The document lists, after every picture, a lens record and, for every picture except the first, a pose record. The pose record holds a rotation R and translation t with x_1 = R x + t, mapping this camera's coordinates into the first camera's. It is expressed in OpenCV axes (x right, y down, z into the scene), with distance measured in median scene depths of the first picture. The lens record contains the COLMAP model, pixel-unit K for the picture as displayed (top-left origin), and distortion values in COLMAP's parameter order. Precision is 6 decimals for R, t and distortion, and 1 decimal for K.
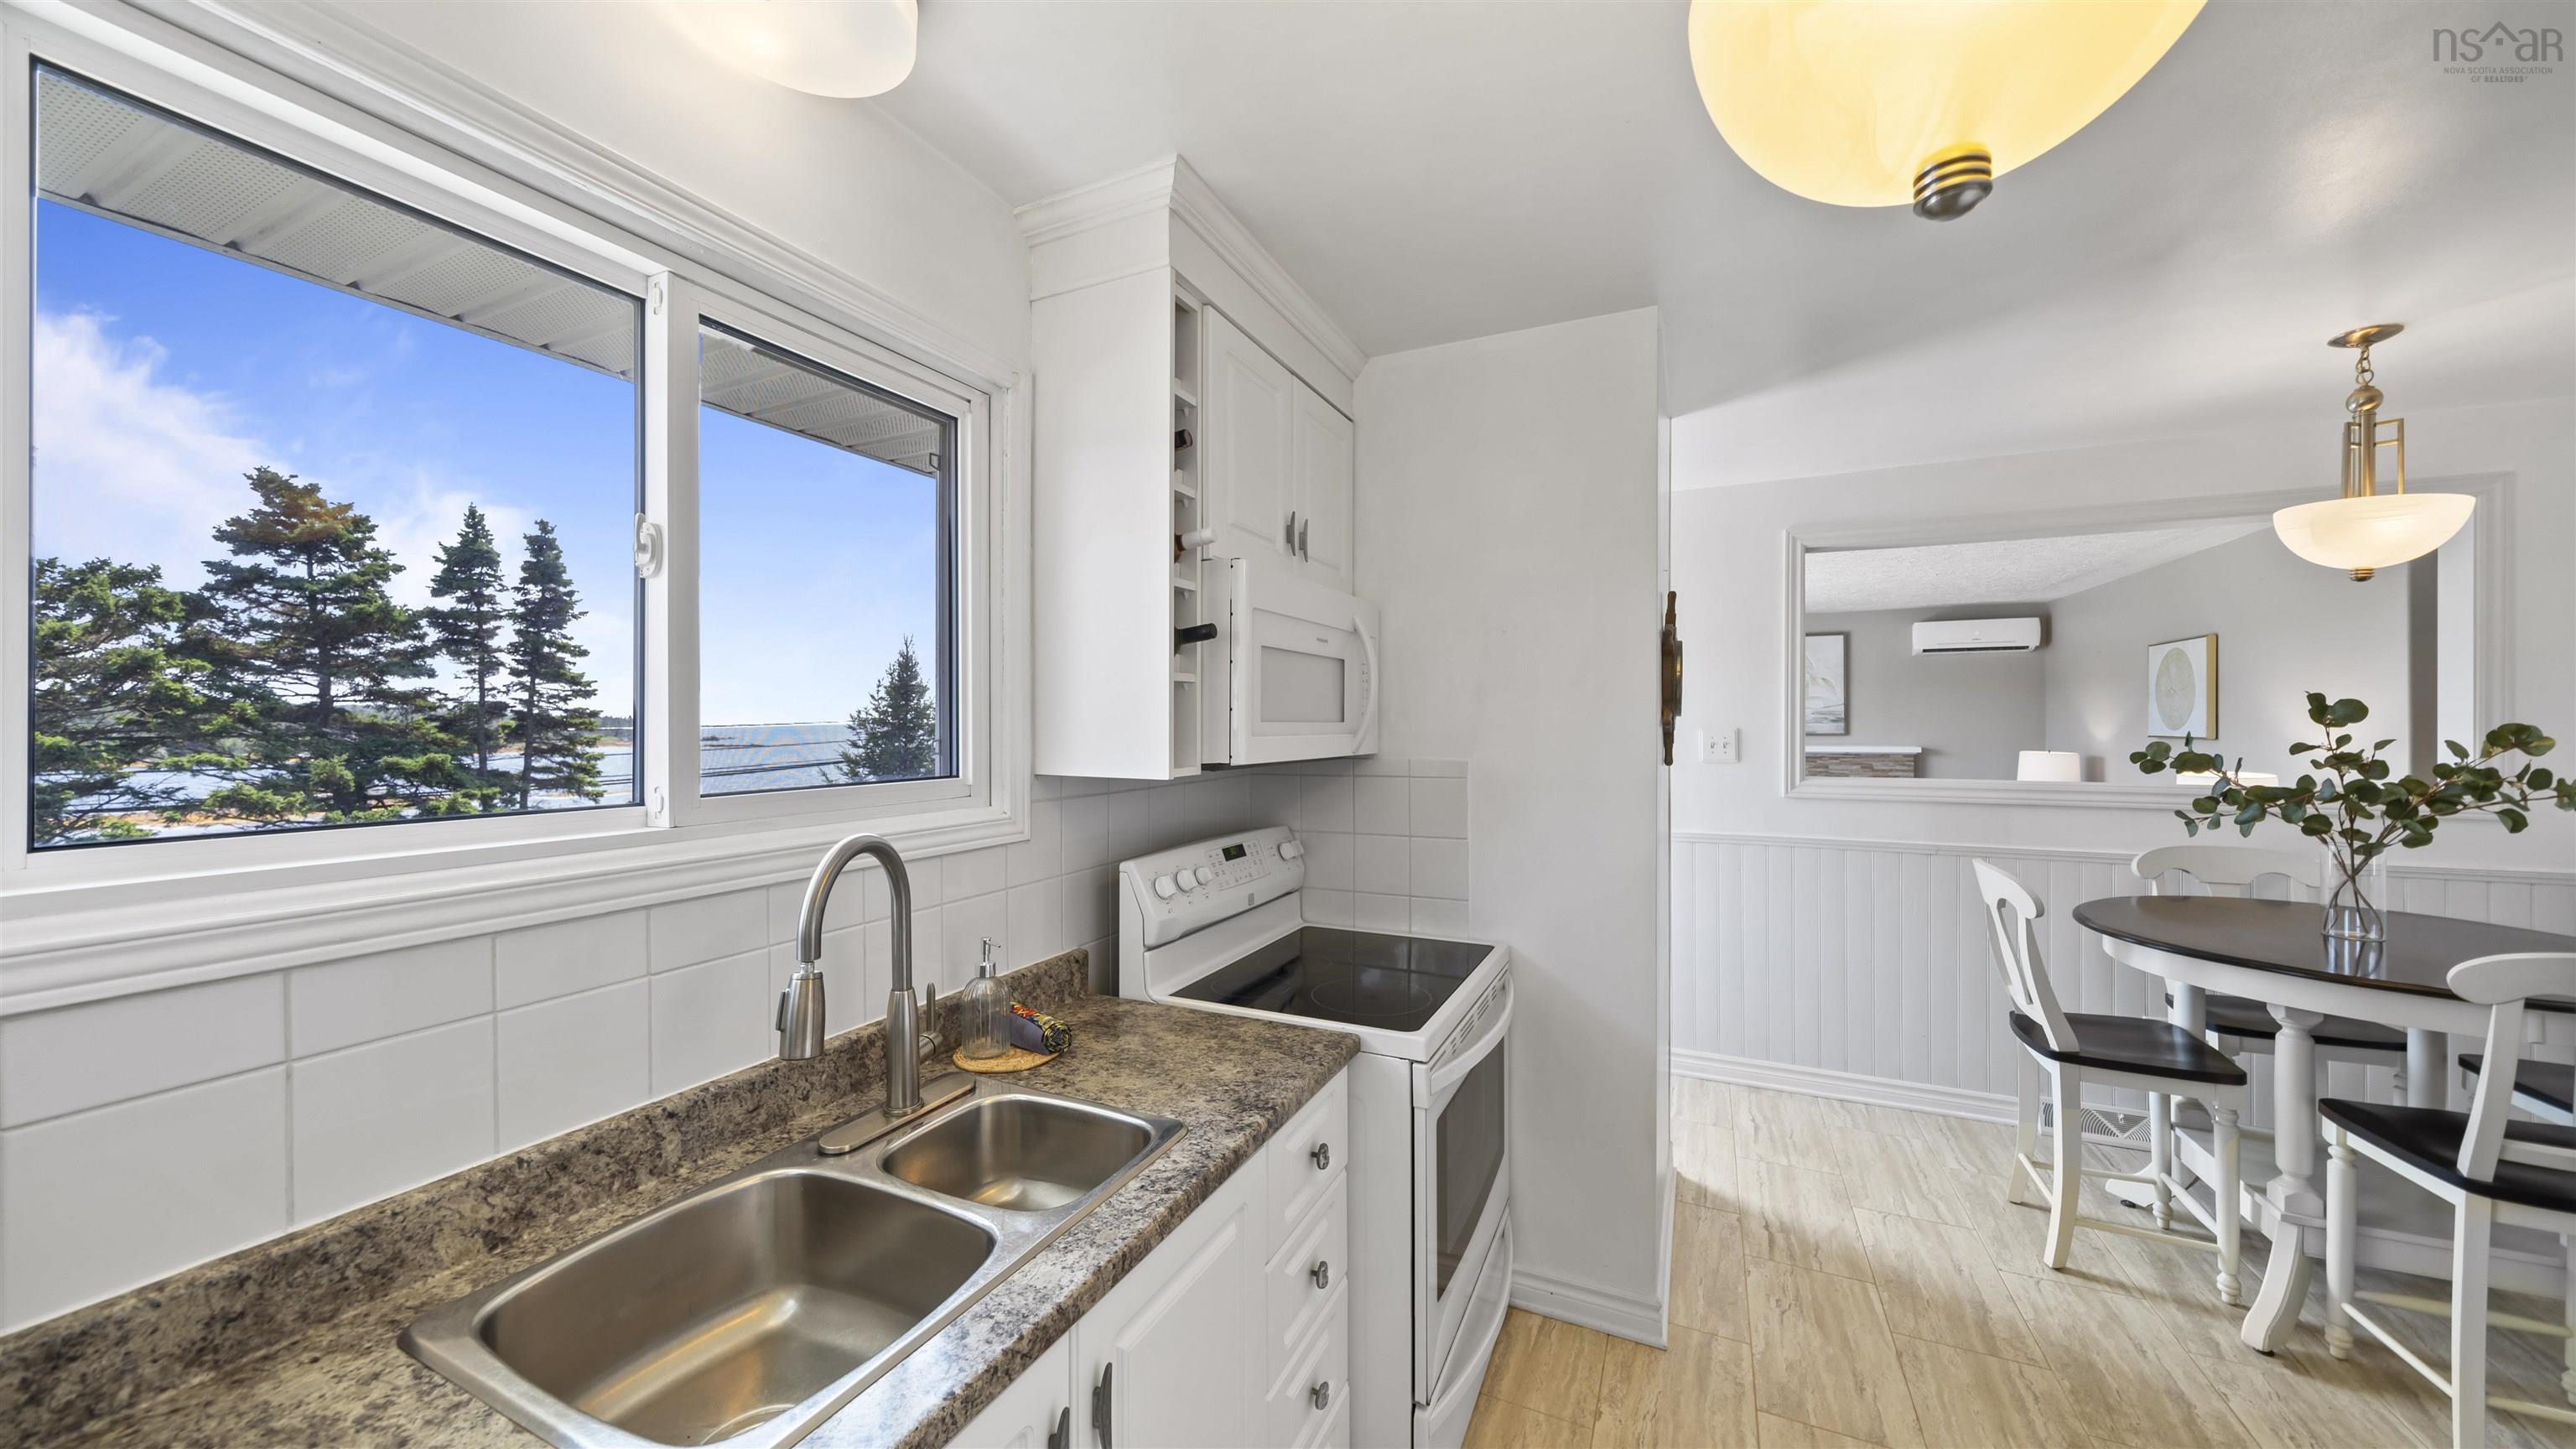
lens RADIAL K [[894.0, 0, 1283.3], [0, 894.0, 719.9], [0, 0, 1]] dist [-0.002257, -0.000065]
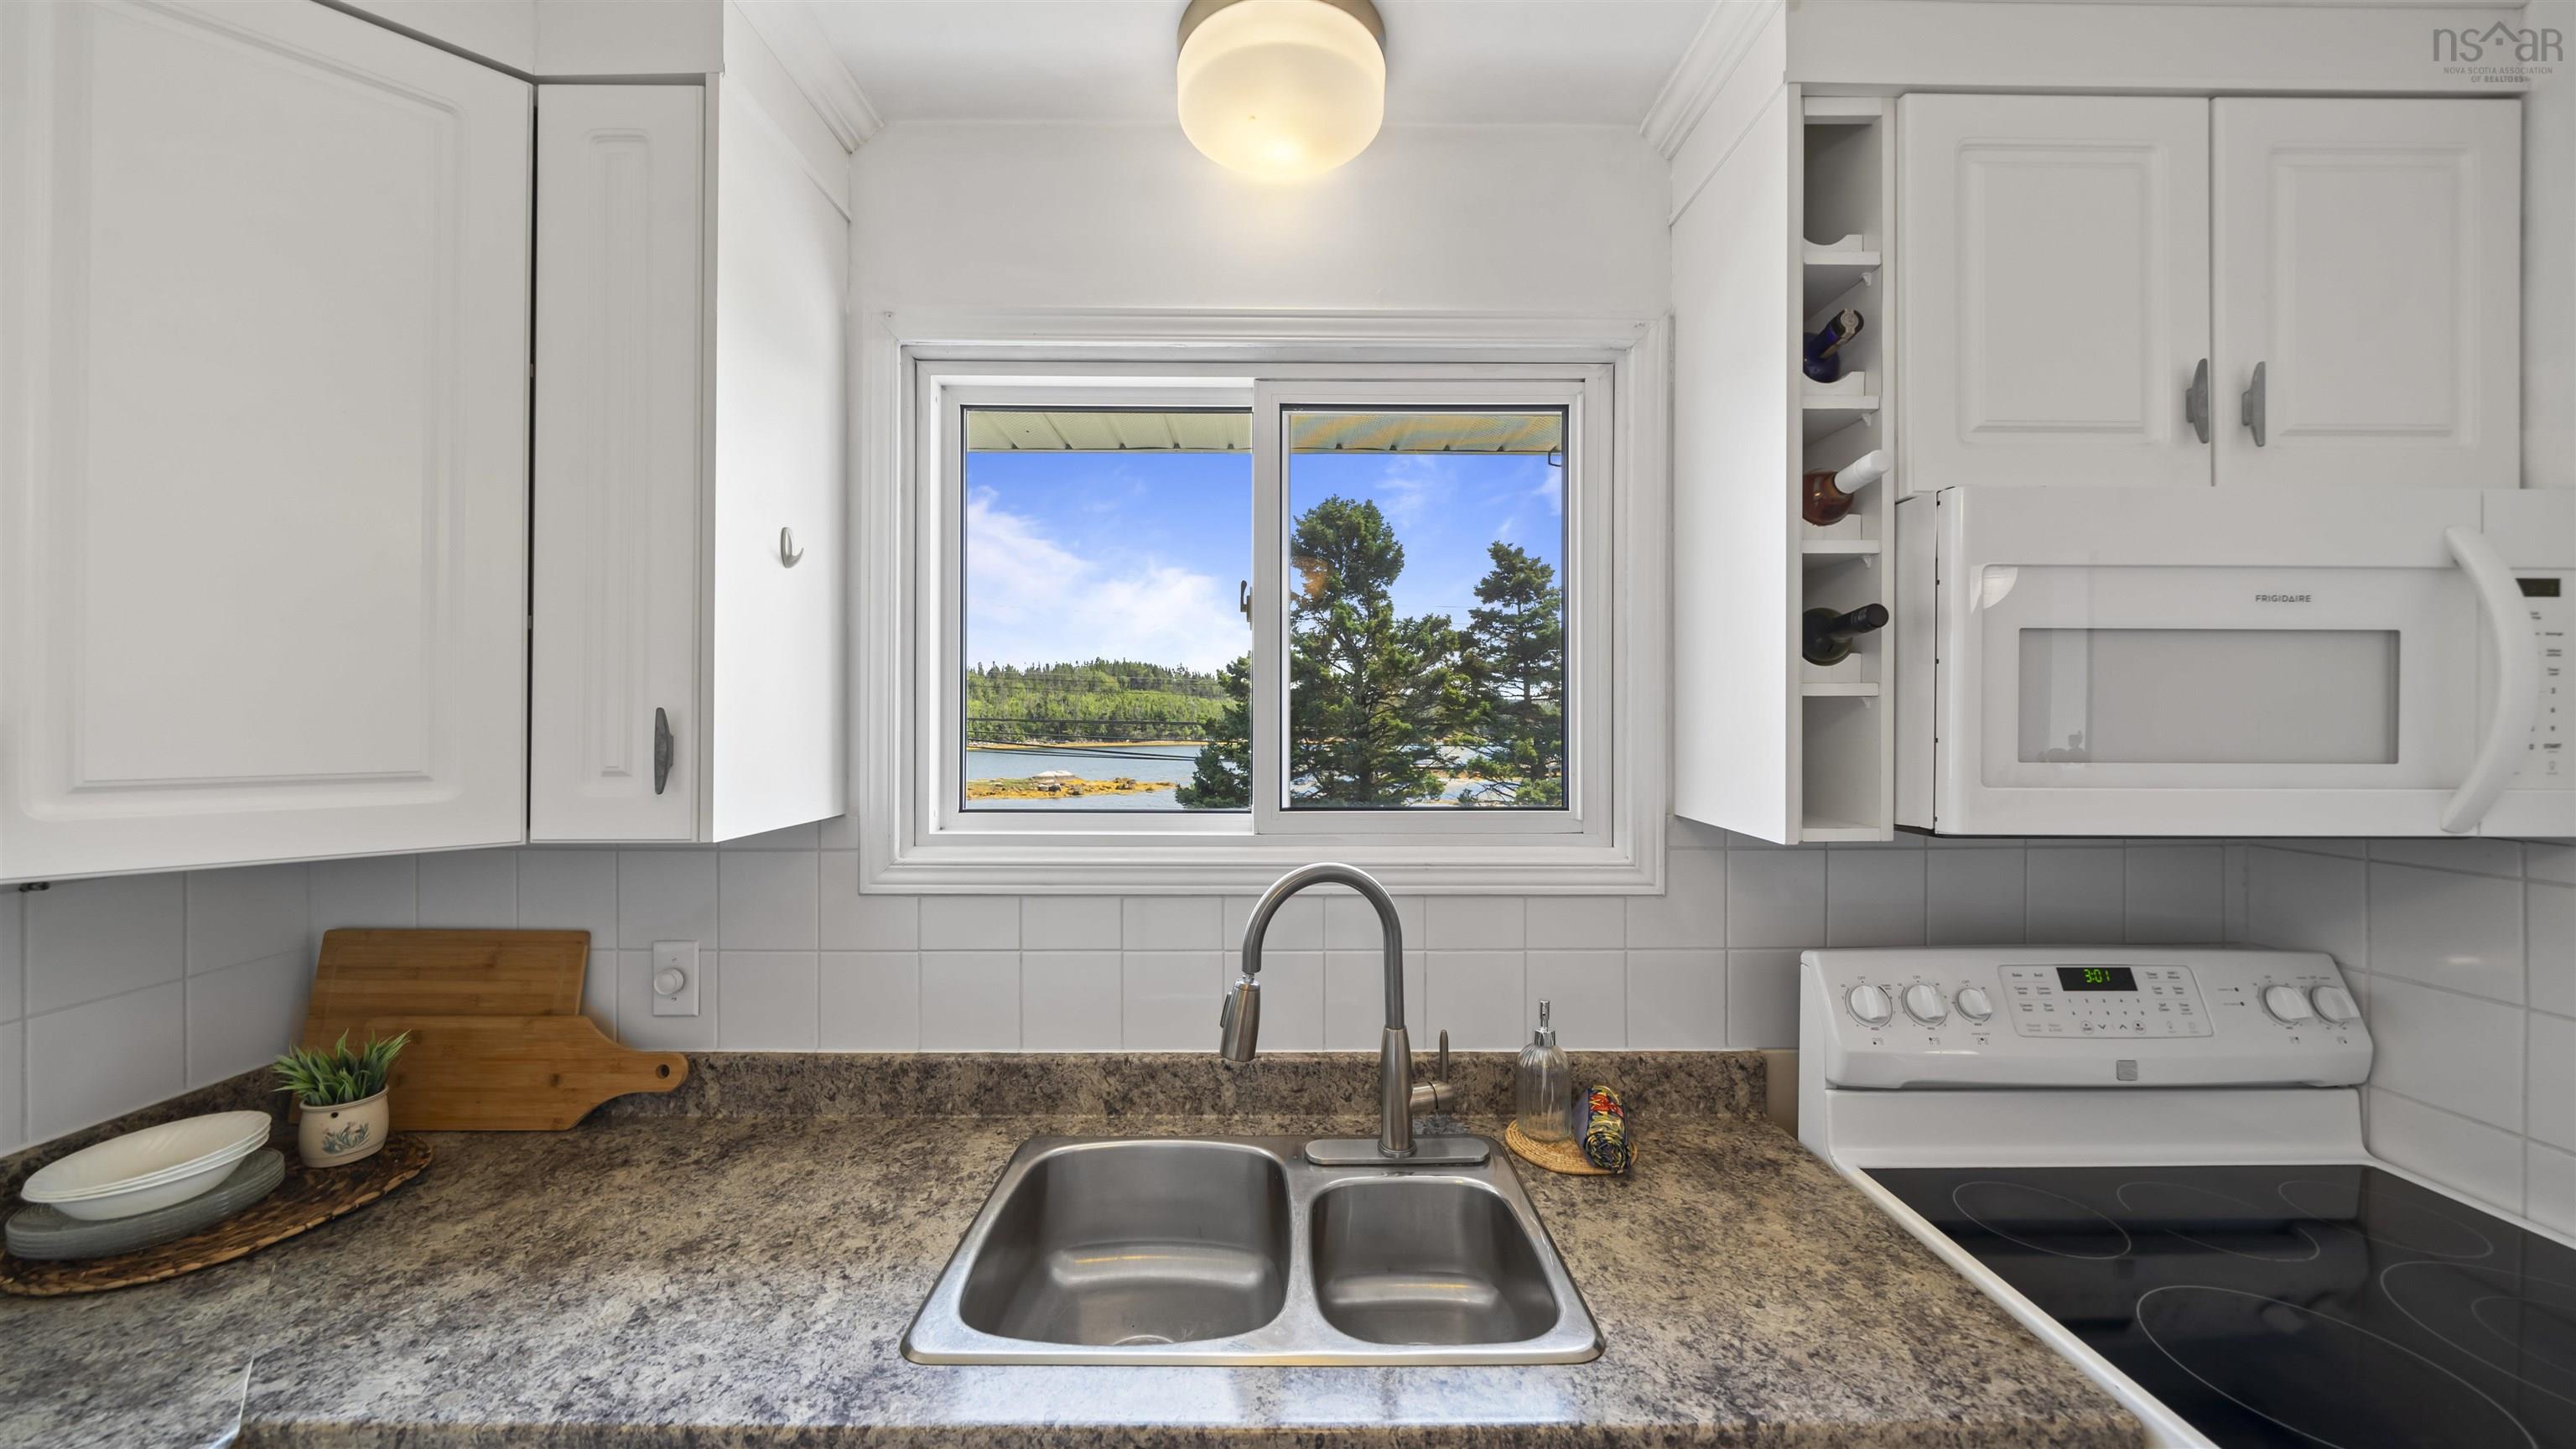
lens RADIAL K [[891.8, 0, 1286.7], [0, 891.8, 709.2], [0, 0, 1]] dist [-0.005544, -0.000196]
pose [[0.434046, -0.001867, -0.900889, 0.281935], [0.000611, 0.999998, -0.001779, -0.030854], [0.900891, 0.000222, 0.434046, 0.331804]]
